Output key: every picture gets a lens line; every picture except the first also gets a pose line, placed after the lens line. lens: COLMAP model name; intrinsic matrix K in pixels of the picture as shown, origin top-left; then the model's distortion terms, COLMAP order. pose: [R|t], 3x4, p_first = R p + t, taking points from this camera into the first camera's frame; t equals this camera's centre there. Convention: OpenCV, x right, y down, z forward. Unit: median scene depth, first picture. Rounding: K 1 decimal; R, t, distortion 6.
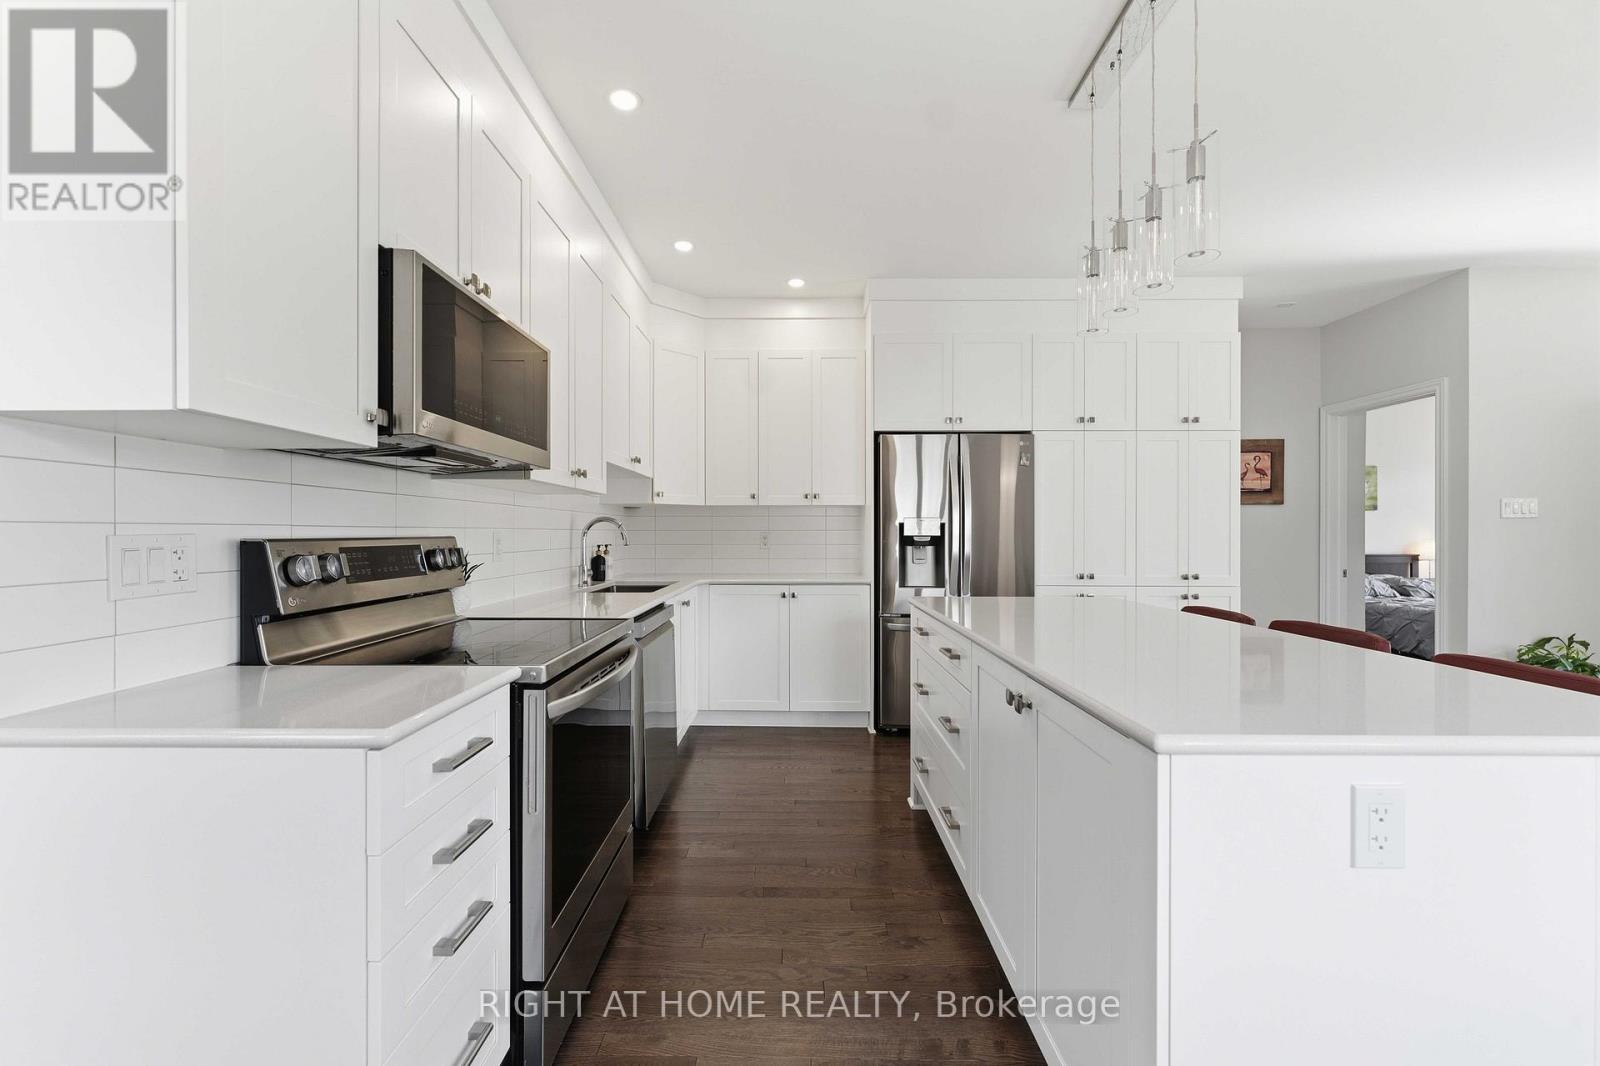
lens RADIAL K [[635.7, 0, 774.8], [0, 635.7, 531.6], [0, 0, 1]] dist [-0.000038, -0.001062]
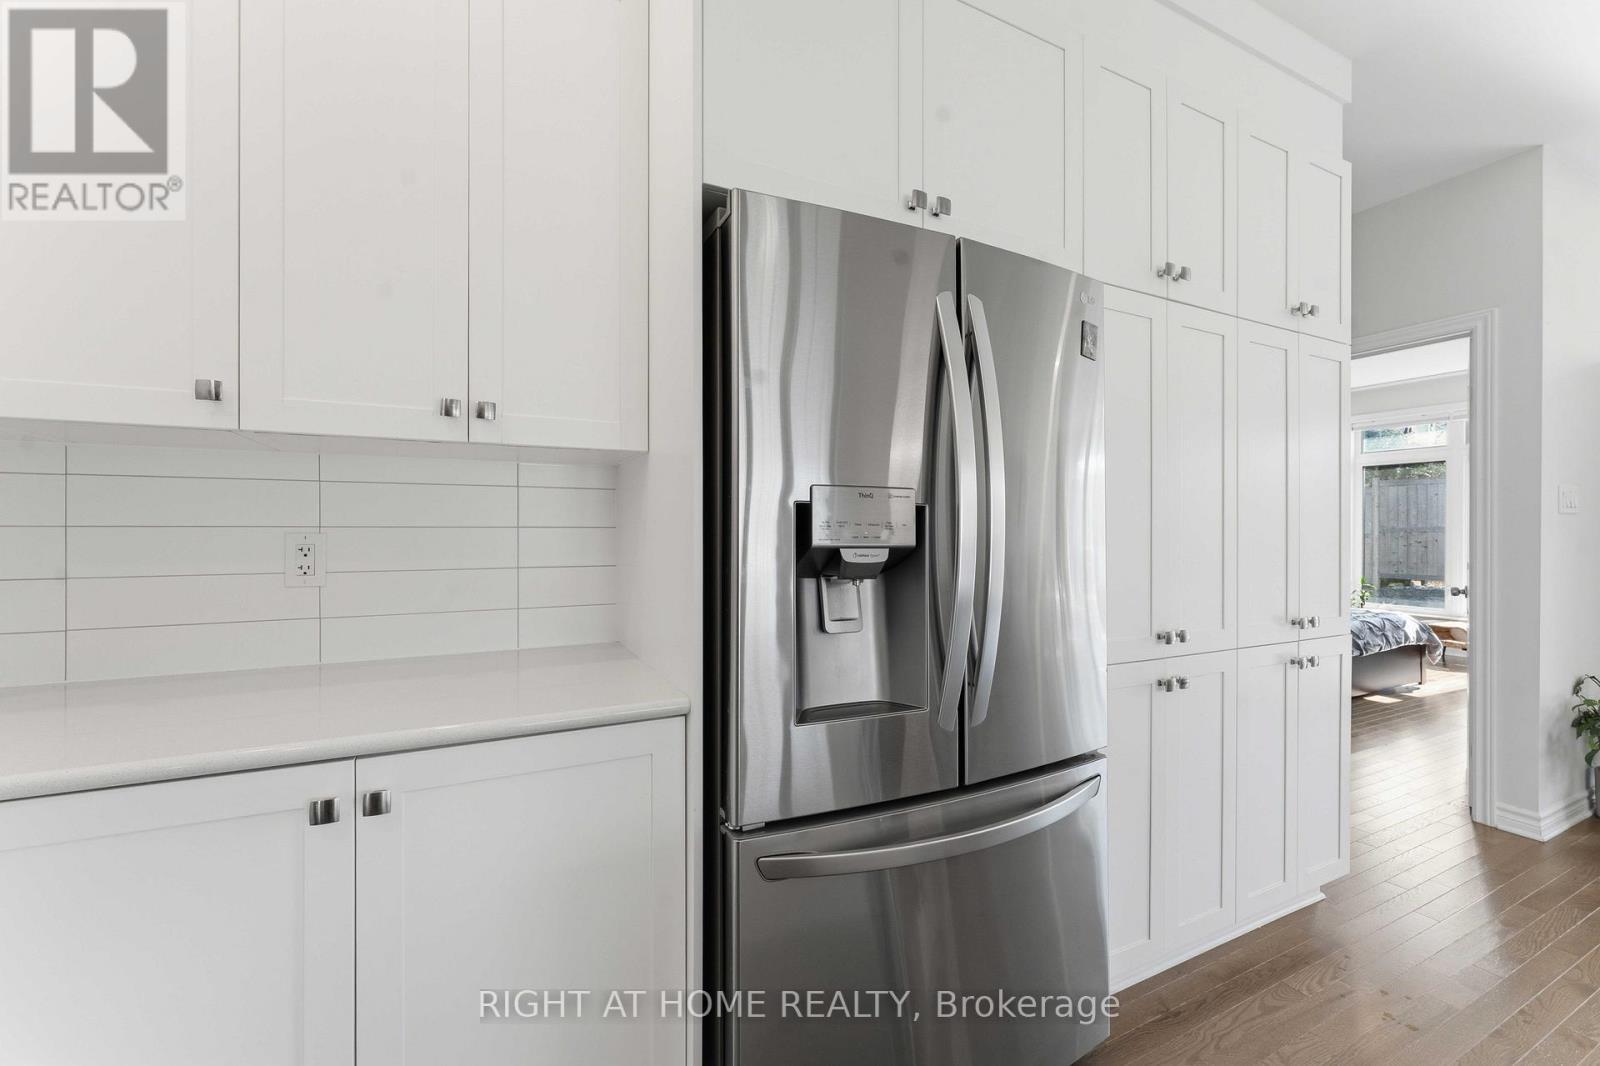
lens RADIAL K [[635.7, 0, 777.8], [0, 635.7, 531.2], [0, 0, 1]] dist [-0.000038, -0.001062]
pose [[0.889571, 0.001192, 0.456795, 0.064776], [-0.001274, 0.999999, -0.000128, -0.000628], [-0.456795, -0.000468, 0.889572, 0.856366]]
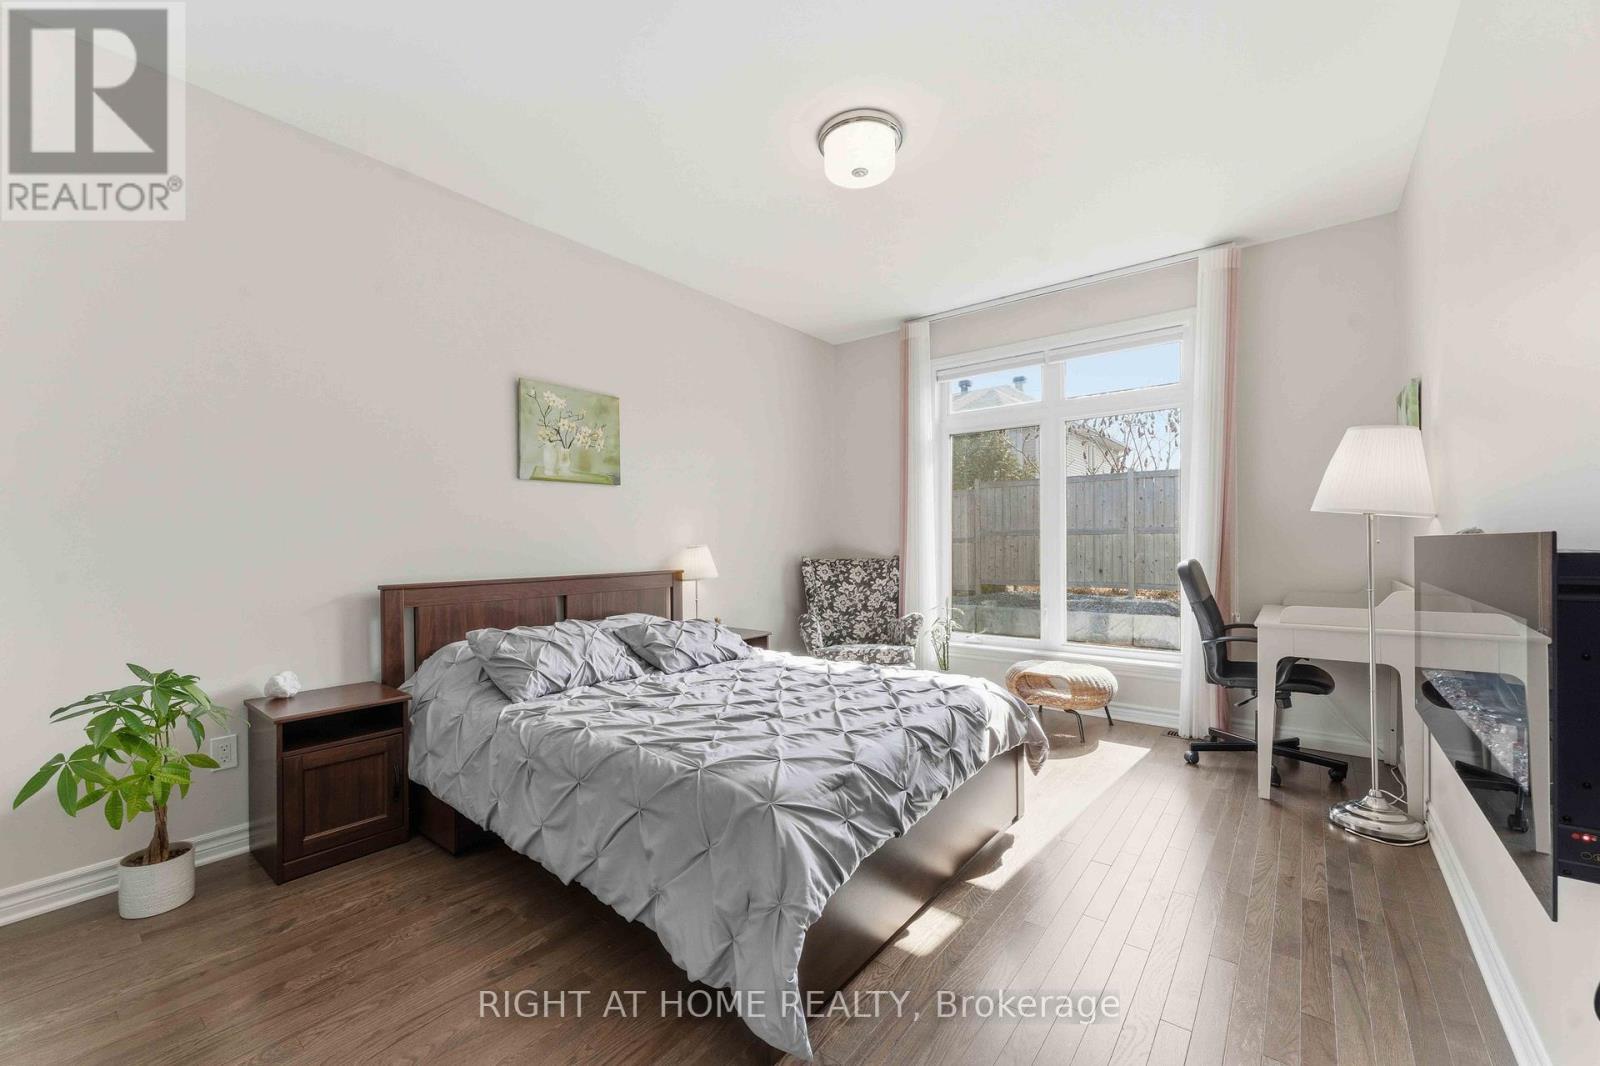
lens RADIAL K [[635.7, 0, 801.5], [0, 635.7, 544.1], [0, 0, 1]] dist [-0.000038, -0.001062]
pose [[0.585702, -0.007007, 0.810496, 1.329737], [0.009461, 0.999954, 0.001808, 0.027653], [-0.810471, 0.006610, 0.585741, 1.255525]]
